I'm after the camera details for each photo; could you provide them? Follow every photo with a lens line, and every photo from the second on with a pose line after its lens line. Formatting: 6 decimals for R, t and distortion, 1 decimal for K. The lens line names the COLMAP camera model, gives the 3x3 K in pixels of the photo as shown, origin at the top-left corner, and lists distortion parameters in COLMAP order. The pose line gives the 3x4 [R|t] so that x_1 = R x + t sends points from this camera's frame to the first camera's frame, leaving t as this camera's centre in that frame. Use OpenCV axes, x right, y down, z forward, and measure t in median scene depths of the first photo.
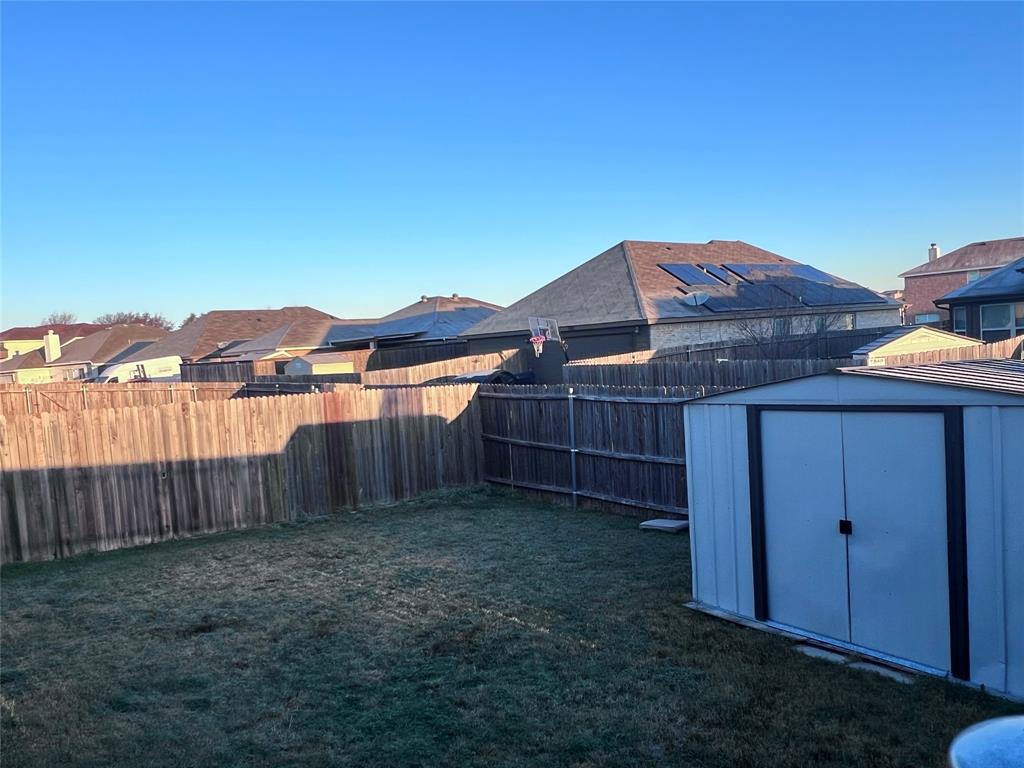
lens RADIAL K [[772.5, 0, 512.0], [0, 772.5, 384.0], [0, 0, 1]] dist [-0.005843, 0.000295]
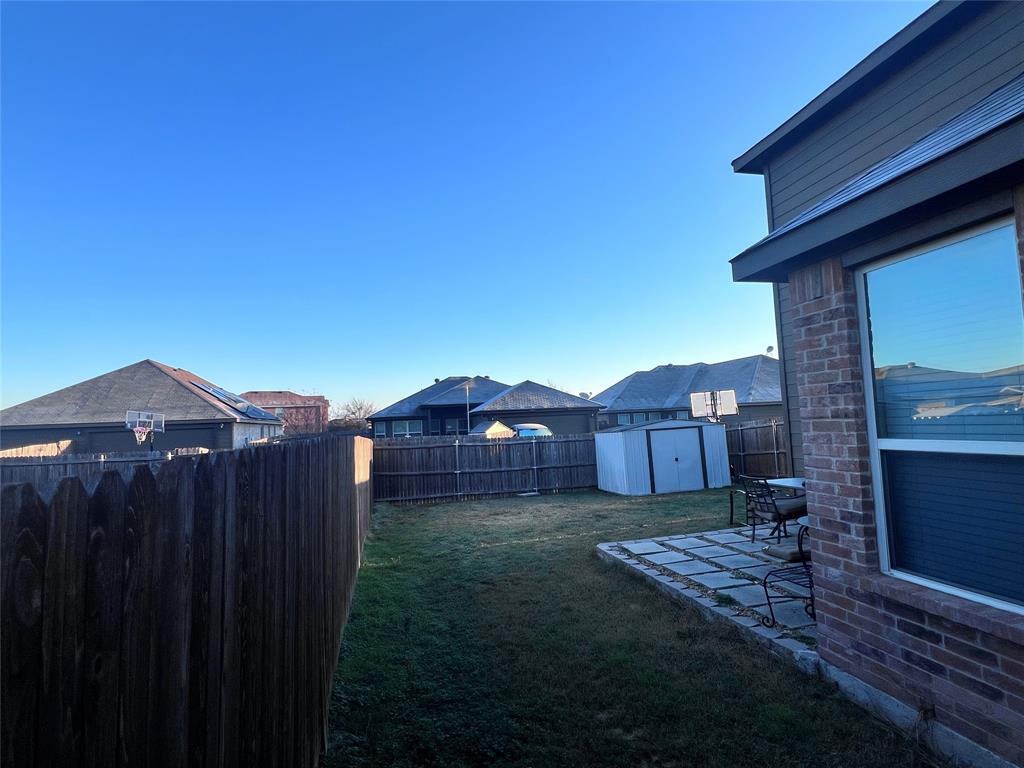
lens RADIAL K [[515.8, 0, 512.0], [0, 515.8, 384.0], [0, 0, 1]] dist [0.001764, 0.000072]
pose [[0.404043, 0.123935, 0.906305, -1.017254], [0.061122, 0.984907, -0.161933, 0.081741], [-0.912696, 0.120823, 0.390370, 0.313656]]
